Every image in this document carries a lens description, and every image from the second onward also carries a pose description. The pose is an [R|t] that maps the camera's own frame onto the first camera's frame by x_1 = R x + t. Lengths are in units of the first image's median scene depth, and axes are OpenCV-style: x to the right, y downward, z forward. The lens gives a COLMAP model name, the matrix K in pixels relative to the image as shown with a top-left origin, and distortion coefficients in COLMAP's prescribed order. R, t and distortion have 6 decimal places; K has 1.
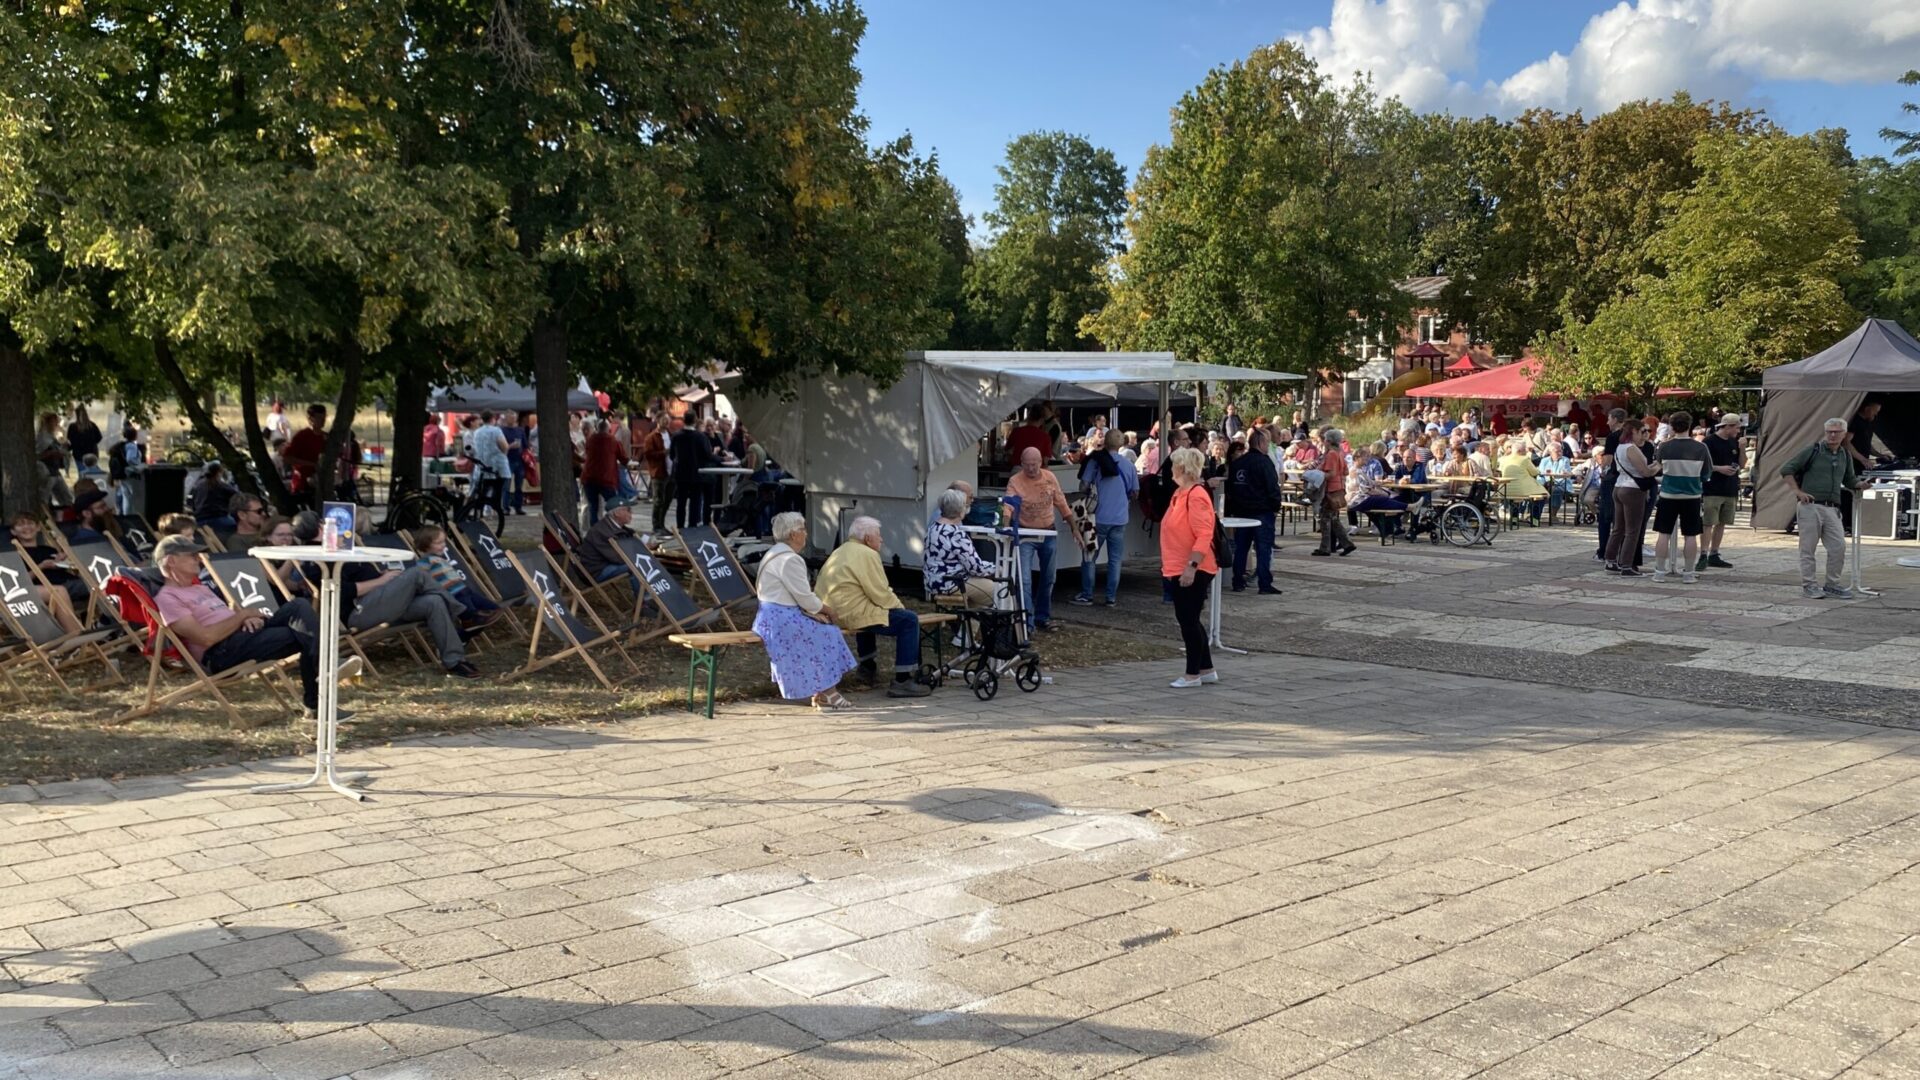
lens RADIAL K [[1585.6, 0, 955.9], [0, 1585.6, 540.7], [0, 0, 1]] dist [0.002870, -0.011075]
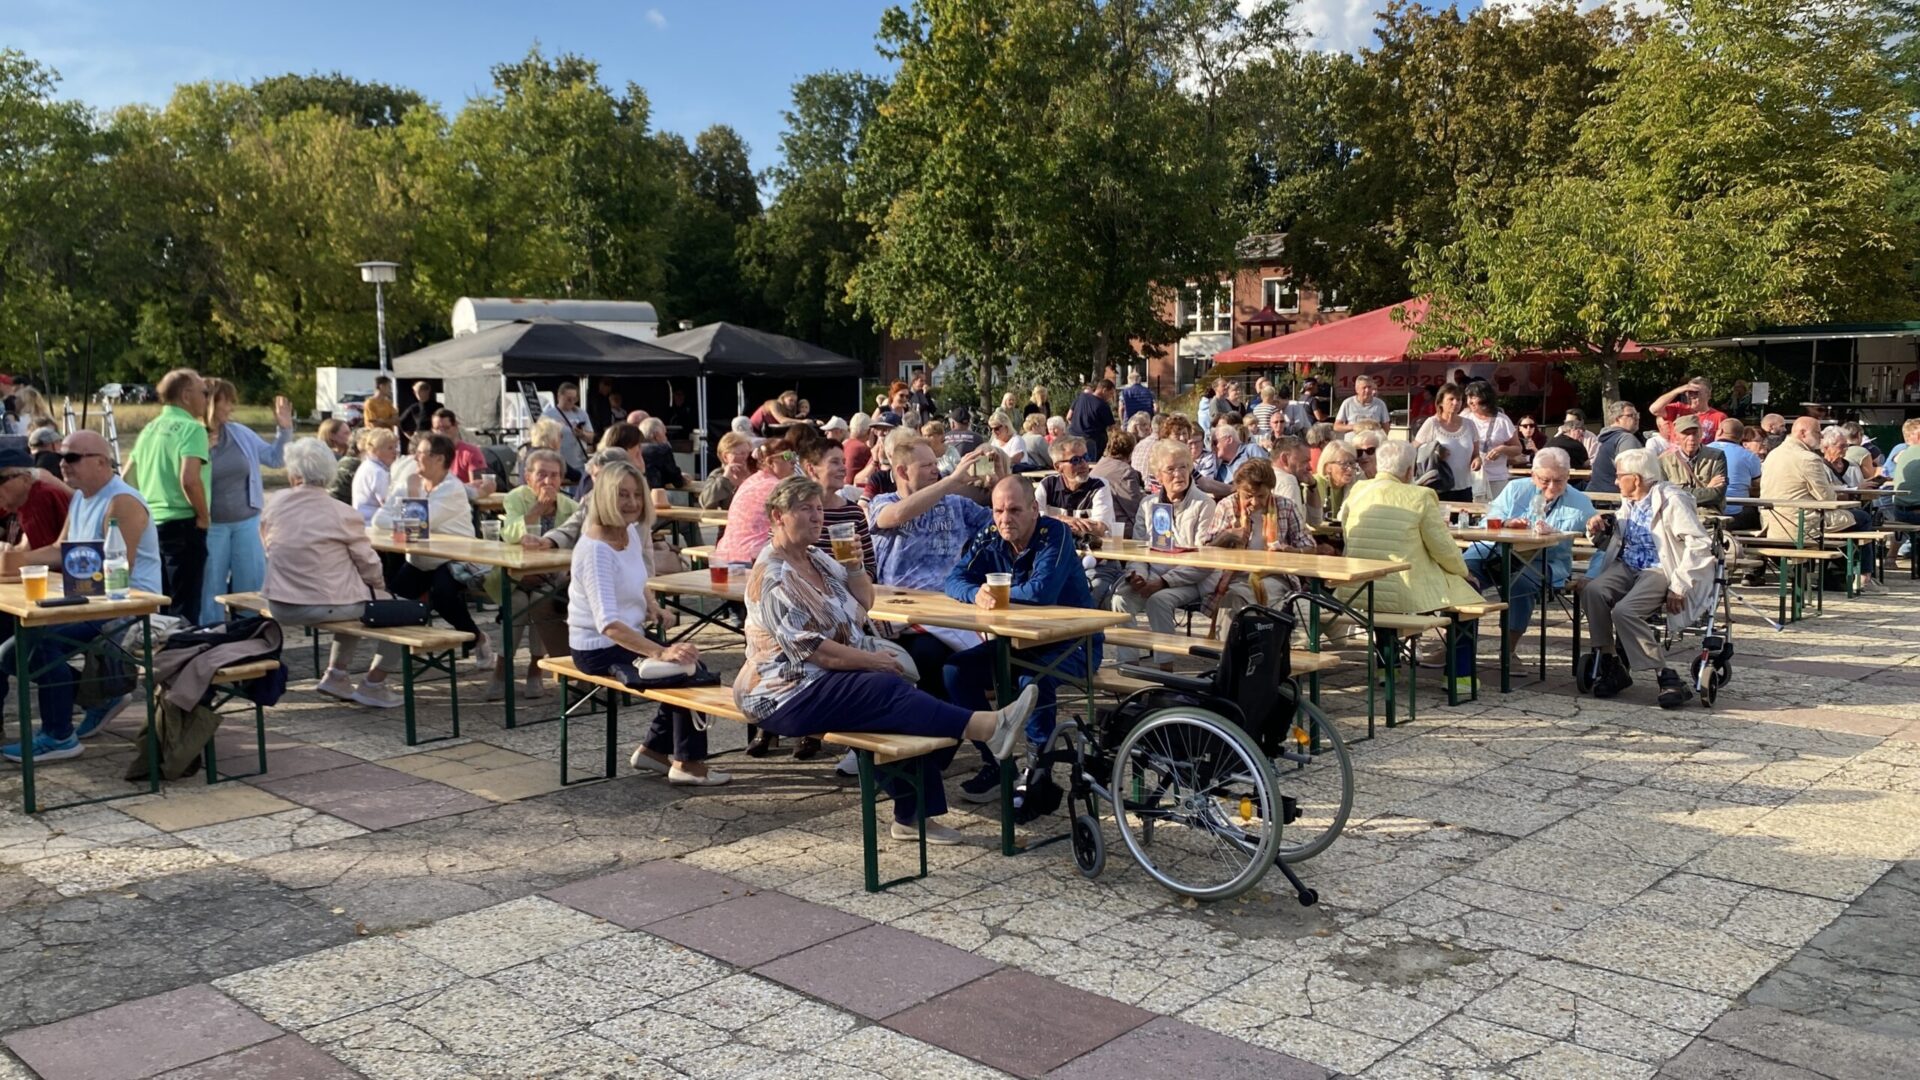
lens RADIAL K [[1600.3, 0, 963.3], [0, 1600.3, 539.2], [0, 0, 1]] dist [0.000671, -0.007169]
pose [[0.996195, -0.012535, 0.086247, 0.100887], [0.012184, 0.999915, 0.004603, -0.019007], [-0.086297, -0.003535, 0.996263, 0.292820]]
